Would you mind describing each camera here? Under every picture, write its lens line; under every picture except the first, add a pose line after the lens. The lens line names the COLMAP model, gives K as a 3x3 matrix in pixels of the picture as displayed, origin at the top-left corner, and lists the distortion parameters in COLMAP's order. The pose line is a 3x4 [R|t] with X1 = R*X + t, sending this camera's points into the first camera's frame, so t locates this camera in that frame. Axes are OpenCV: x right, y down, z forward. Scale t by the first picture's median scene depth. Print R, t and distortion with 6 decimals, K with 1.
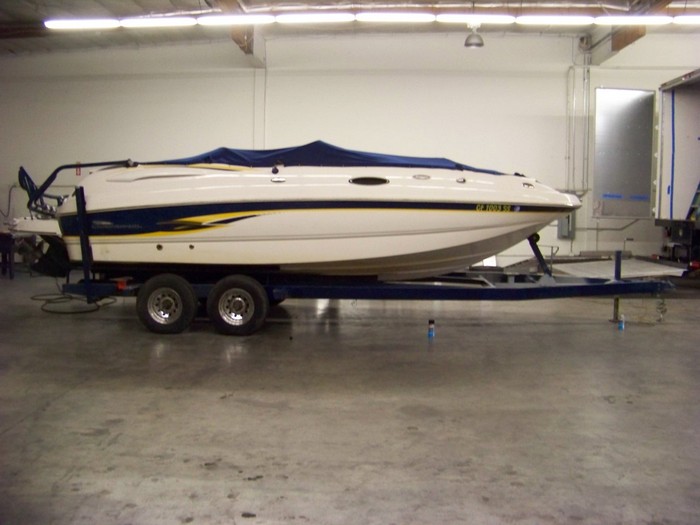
lens RADIAL K [[765.1, 0, 350.0], [0, 765.1, 262.5], [0, 0, 1]] dist [-0.116825, 0.009217]
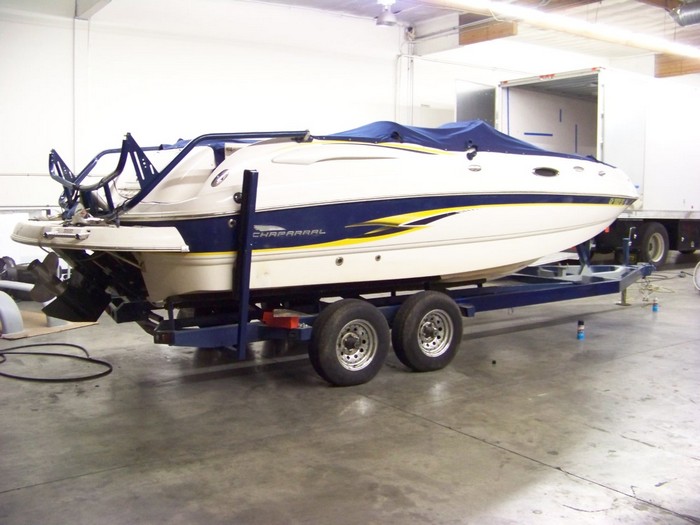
lens RADIAL K [[765.1, 0, 350.0], [0, 765.1, 262.5], [0, 0, 1]] dist [-0.116825, 0.009217]
pose [[0.753902, -0.061957, 0.654059, -0.699999], [0.050495, 0.998063, 0.036340, -0.043758], [-0.655044, 0.005630, 0.755570, 0.472552]]
